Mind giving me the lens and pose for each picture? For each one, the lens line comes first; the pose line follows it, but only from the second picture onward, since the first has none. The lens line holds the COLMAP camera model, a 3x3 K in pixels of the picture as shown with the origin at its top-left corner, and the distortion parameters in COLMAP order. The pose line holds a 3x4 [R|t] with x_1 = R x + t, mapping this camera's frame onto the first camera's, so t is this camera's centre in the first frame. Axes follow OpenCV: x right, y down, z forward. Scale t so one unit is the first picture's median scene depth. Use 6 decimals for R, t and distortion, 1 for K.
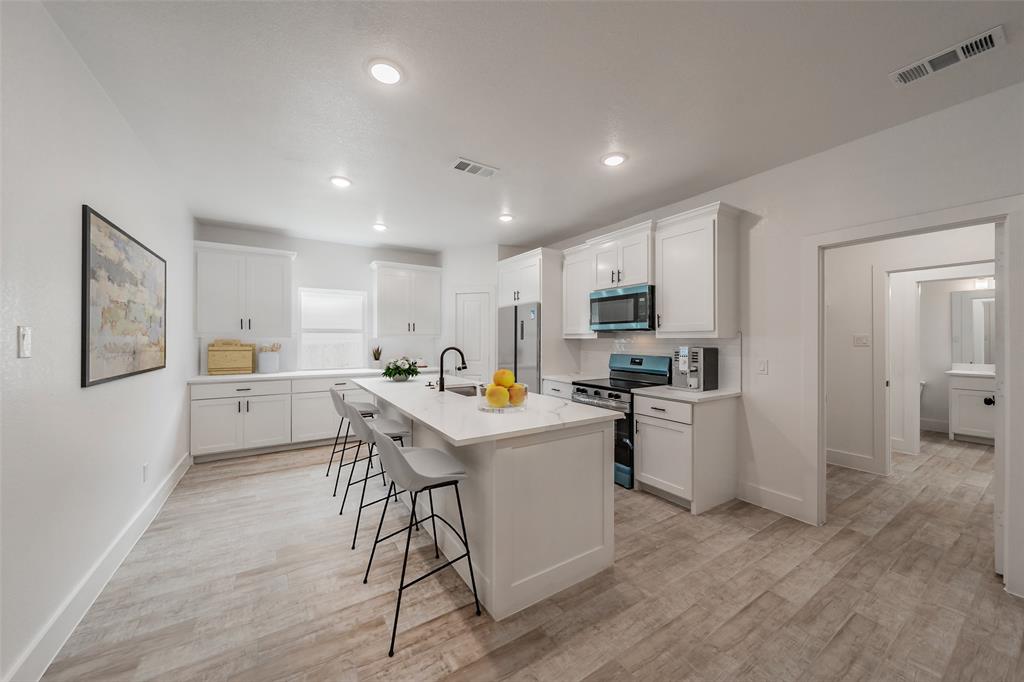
lens RADIAL K [[361.8, 0, 514.7], [0, 361.8, 339.8], [0, 0, 1]] dist [0.000146, -0.000066]
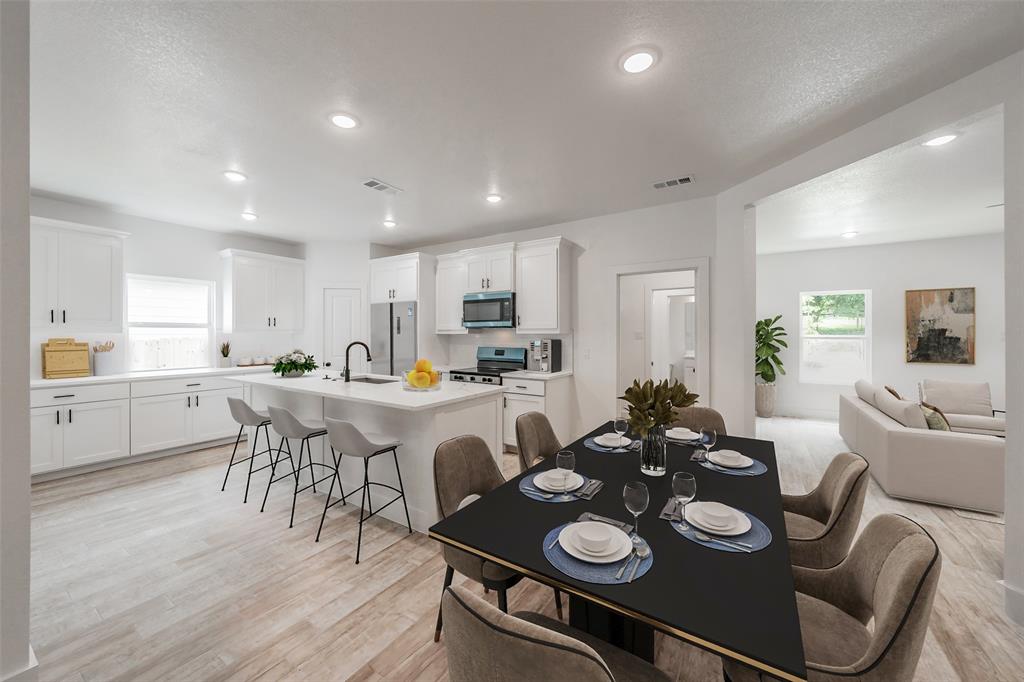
lens RADIAL K [[357.0, 0, 515.5], [0, 357.0, 337.1], [0, 0, 1]] dist [0.000193, -0.000034]
pose [[0.909431, -0.004305, 0.415833, -0.142154], [0.001659, 0.999976, 0.006724, -0.000931], [-0.415852, -0.005425, 0.909416, -0.155805]]
